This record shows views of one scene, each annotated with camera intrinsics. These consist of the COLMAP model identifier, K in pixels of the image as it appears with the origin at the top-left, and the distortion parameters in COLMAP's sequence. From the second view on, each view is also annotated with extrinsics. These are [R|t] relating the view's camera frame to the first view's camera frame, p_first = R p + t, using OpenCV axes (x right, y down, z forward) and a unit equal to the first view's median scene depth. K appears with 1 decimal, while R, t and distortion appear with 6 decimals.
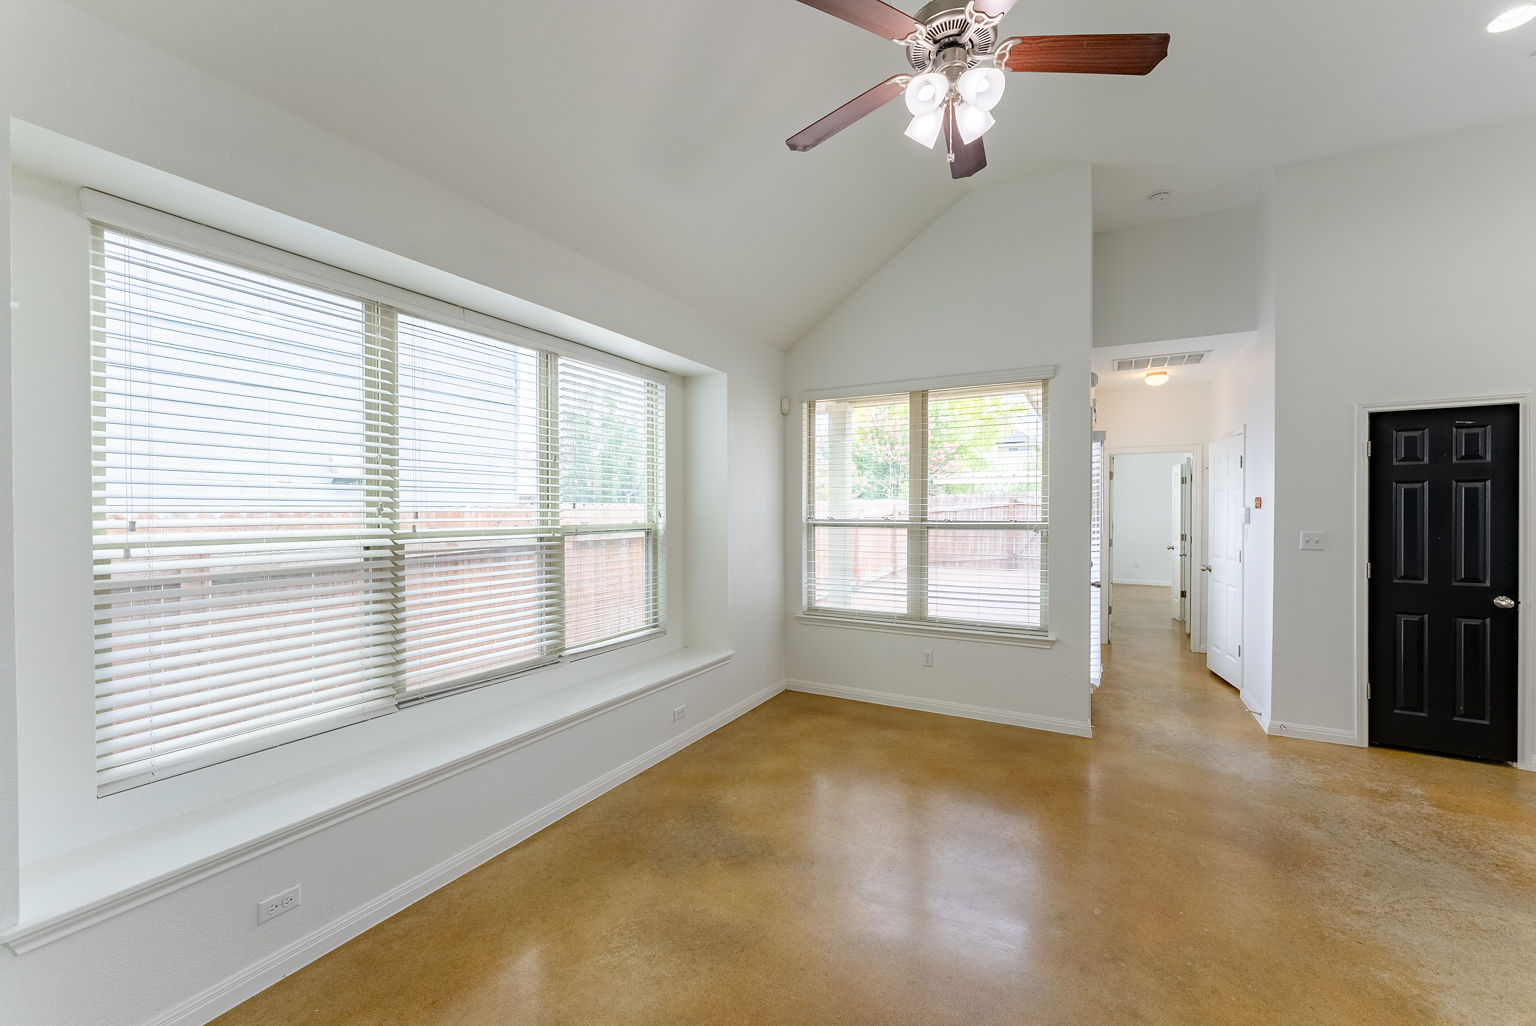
lens RADIAL K [[609.2, 0, 768.0], [0, 609.2, 513.0], [0, 0, 1]] dist [0.002477, 0.000287]
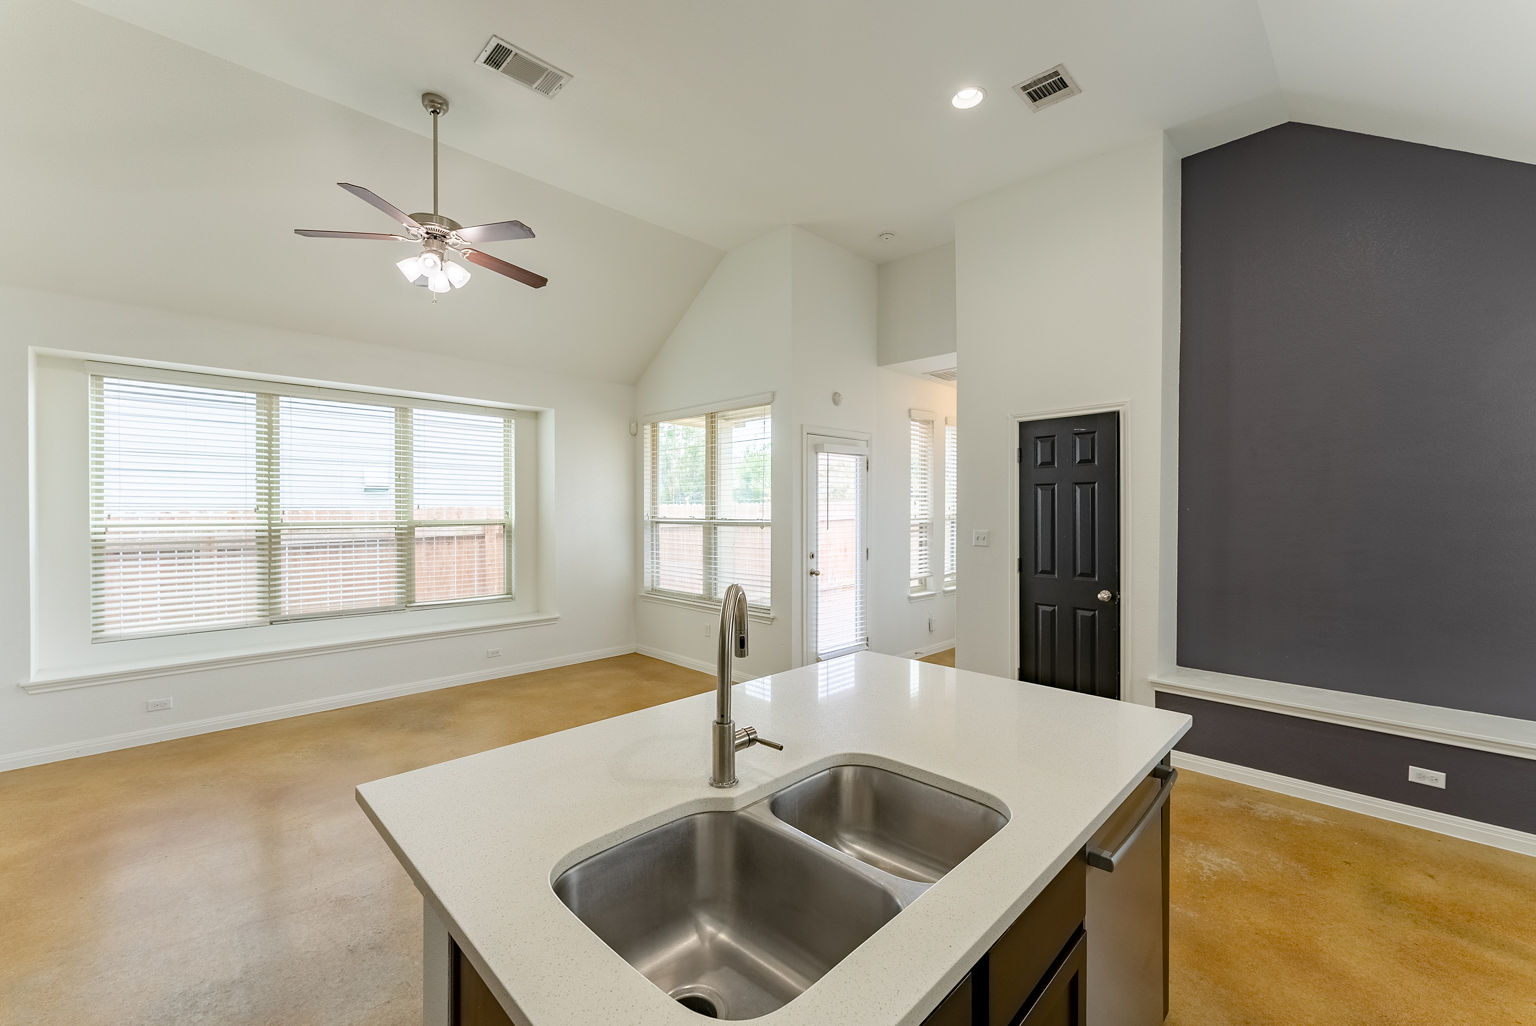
lens RADIAL K [[621.9, 0, 765.8], [0, 621.9, 509.7], [0, 0, 1]] dist [-0.000024, 0.005823]
pose [[0.957422, 0.000753, -0.288690, 0.783399], [-0.002794, 0.999974, -0.006658, 0.002113], [0.288677, 0.007181, 0.957400, -0.184404]]
